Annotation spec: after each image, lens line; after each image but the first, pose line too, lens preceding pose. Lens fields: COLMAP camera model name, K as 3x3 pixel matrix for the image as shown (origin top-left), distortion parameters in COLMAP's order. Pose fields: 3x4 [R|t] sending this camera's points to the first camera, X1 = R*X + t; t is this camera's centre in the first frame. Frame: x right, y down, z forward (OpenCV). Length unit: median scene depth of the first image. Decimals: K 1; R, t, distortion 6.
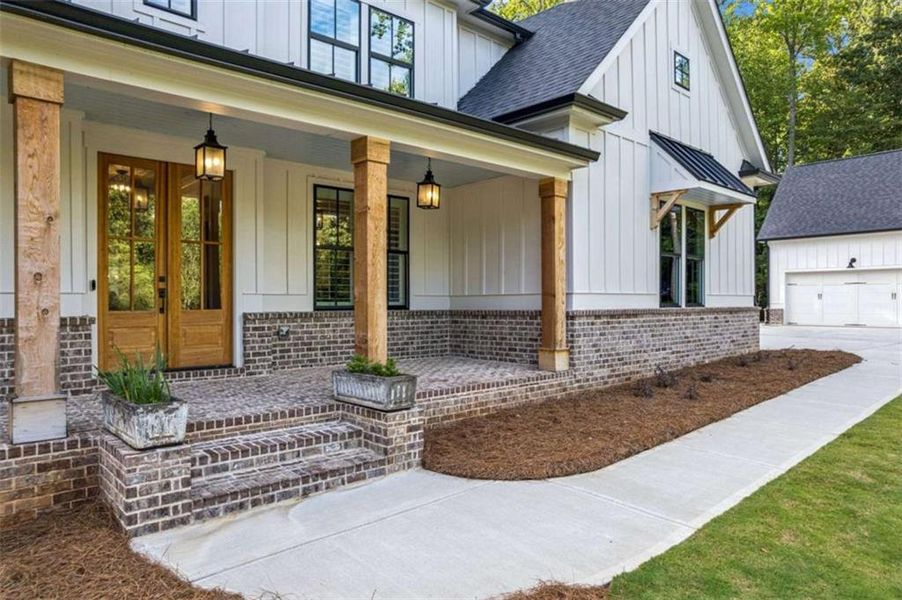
lens RADIAL K [[555.5, 0, 450.9], [0, 555.5, 310.3], [0, 0, 1]] dist [-0.066253, 0.056628]
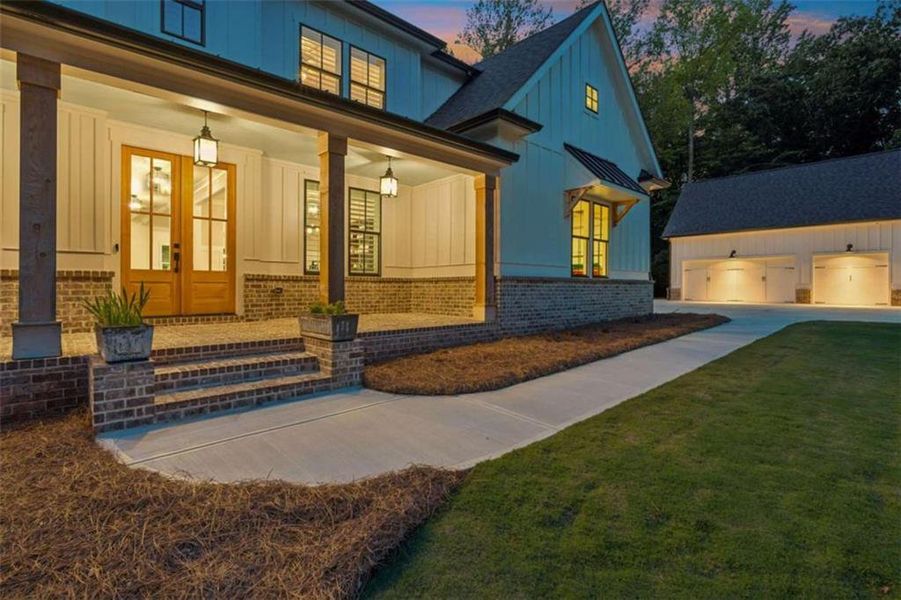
lens RADIAL K [[398.1, 0, 453.3], [0, 398.1, 297.0], [0, 0, 1]] dist [-0.001854, -0.000499]
pose [[0.999981, 0.006098, 0.000578, 0.159541], [-0.006098, 0.999981, -0.000695, 0.076127], [-0.000582, 0.000691, 1.000000, 0.070720]]
